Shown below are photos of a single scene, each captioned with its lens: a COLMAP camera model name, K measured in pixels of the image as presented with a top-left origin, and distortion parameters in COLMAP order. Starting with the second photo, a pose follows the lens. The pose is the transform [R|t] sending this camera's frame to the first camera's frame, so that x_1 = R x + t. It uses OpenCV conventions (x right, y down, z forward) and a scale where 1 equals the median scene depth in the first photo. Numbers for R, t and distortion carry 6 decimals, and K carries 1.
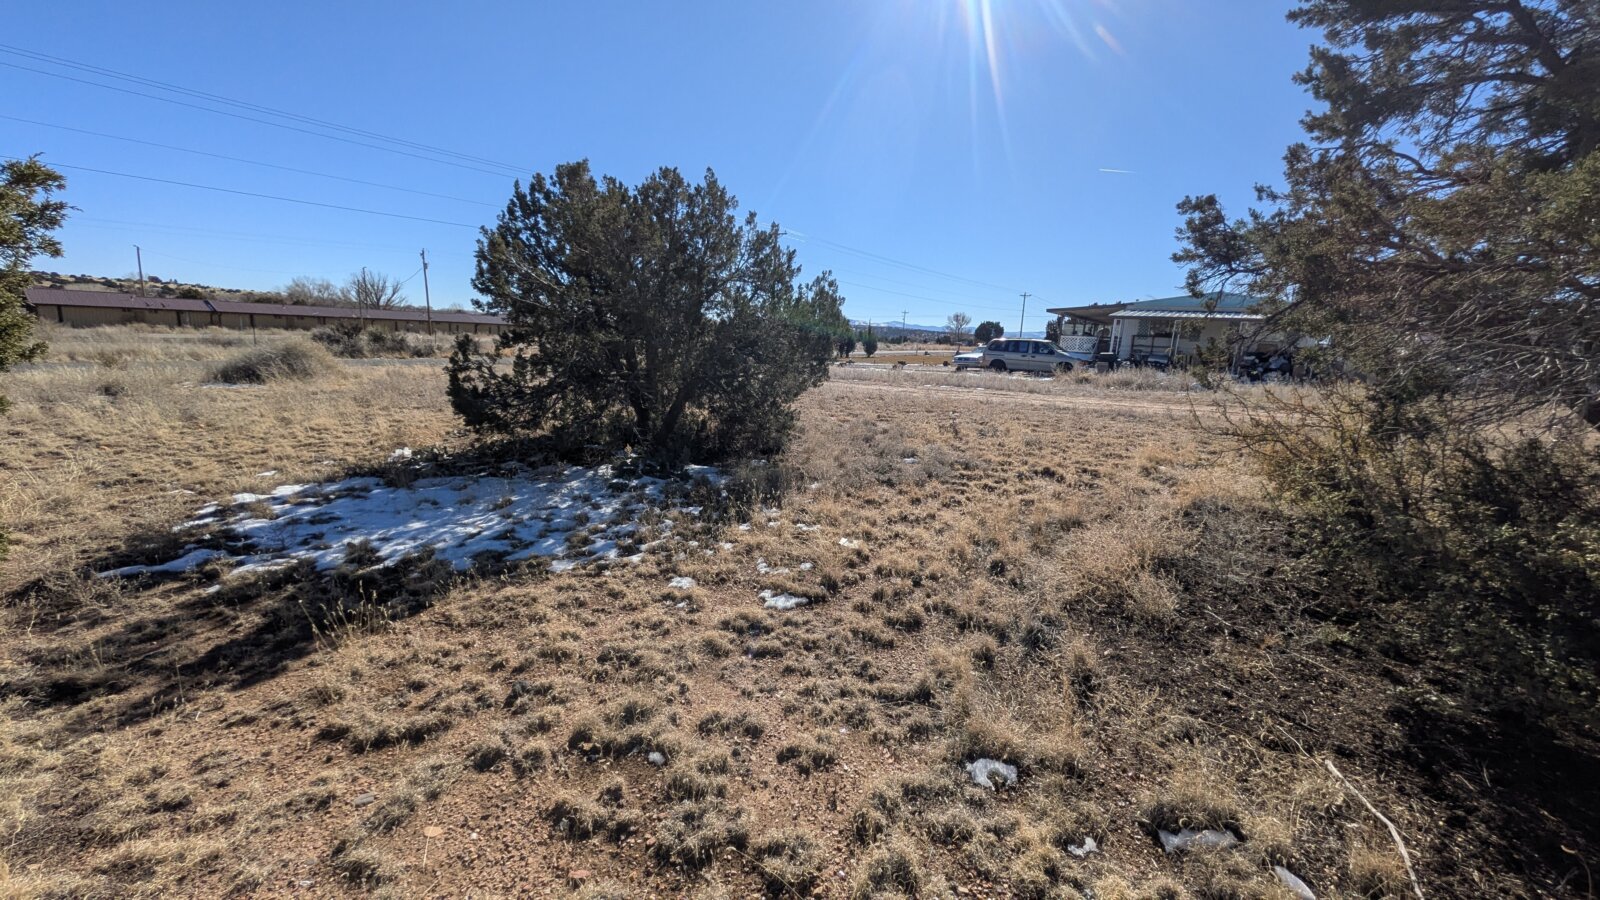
lens RADIAL K [[619.8, 0, 810.2], [0, 619.8, 451.3], [0, 0, 1]] dist [-0.003073, -0.001175]
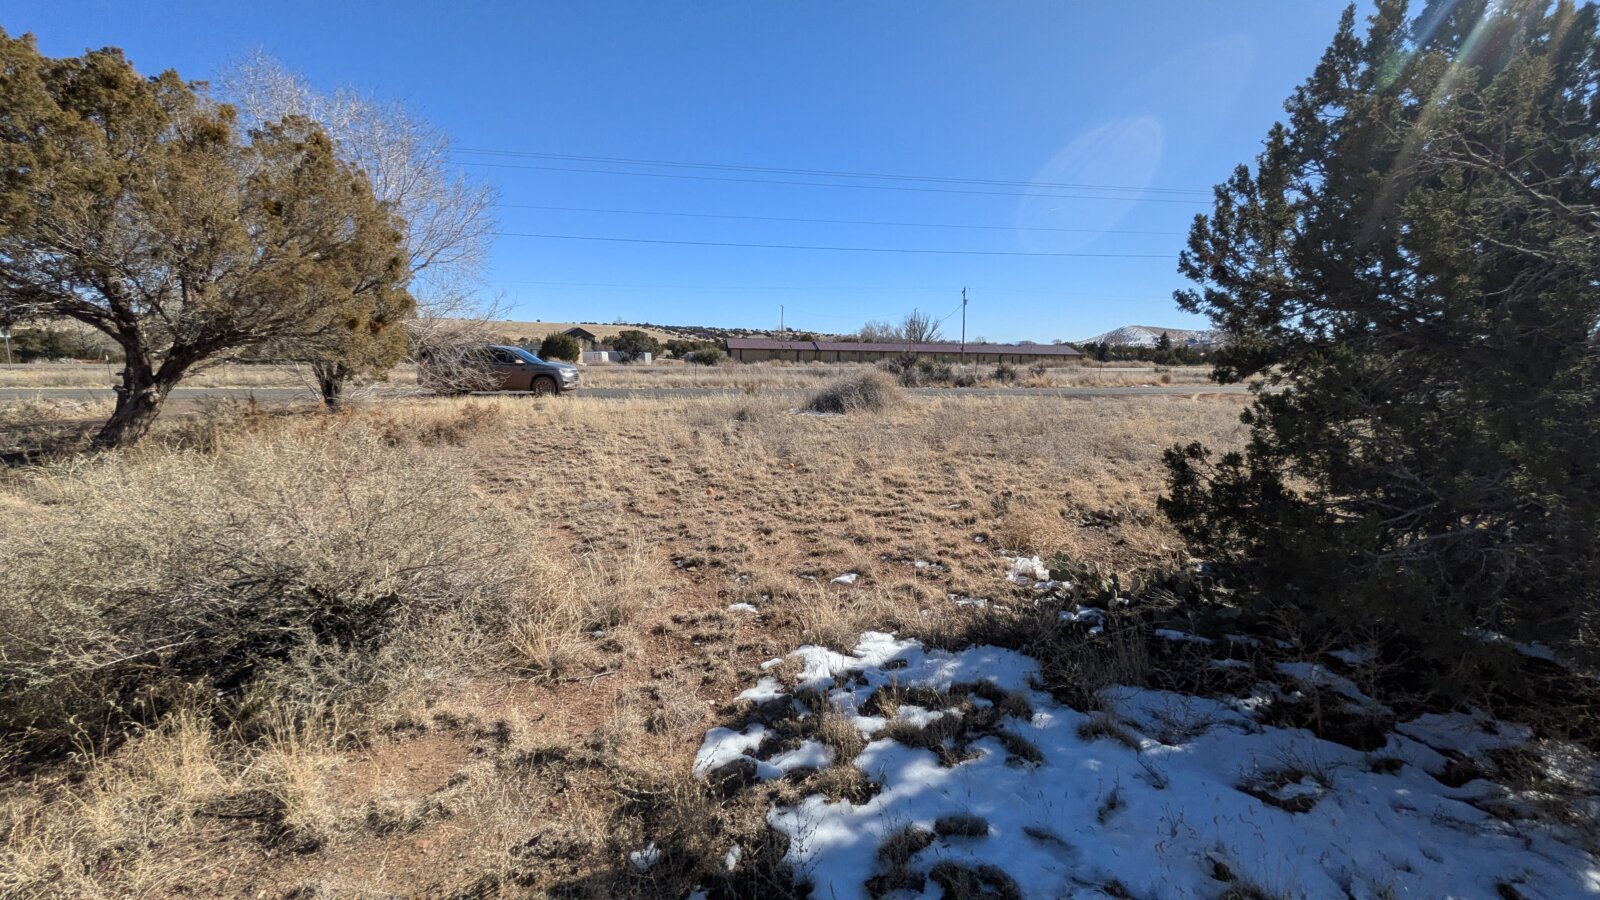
lens RADIAL K [[619.8, 0, 801.4], [0, 619.8, 446.5], [0, 0, 1]] dist [-0.003073, -0.001175]
pose [[0.709458, 0.075623, -0.700678, -0.099228], [-0.112671, 0.993609, -0.006845, -0.018849], [0.695682, 0.083802, 0.713445, 0.104392]]
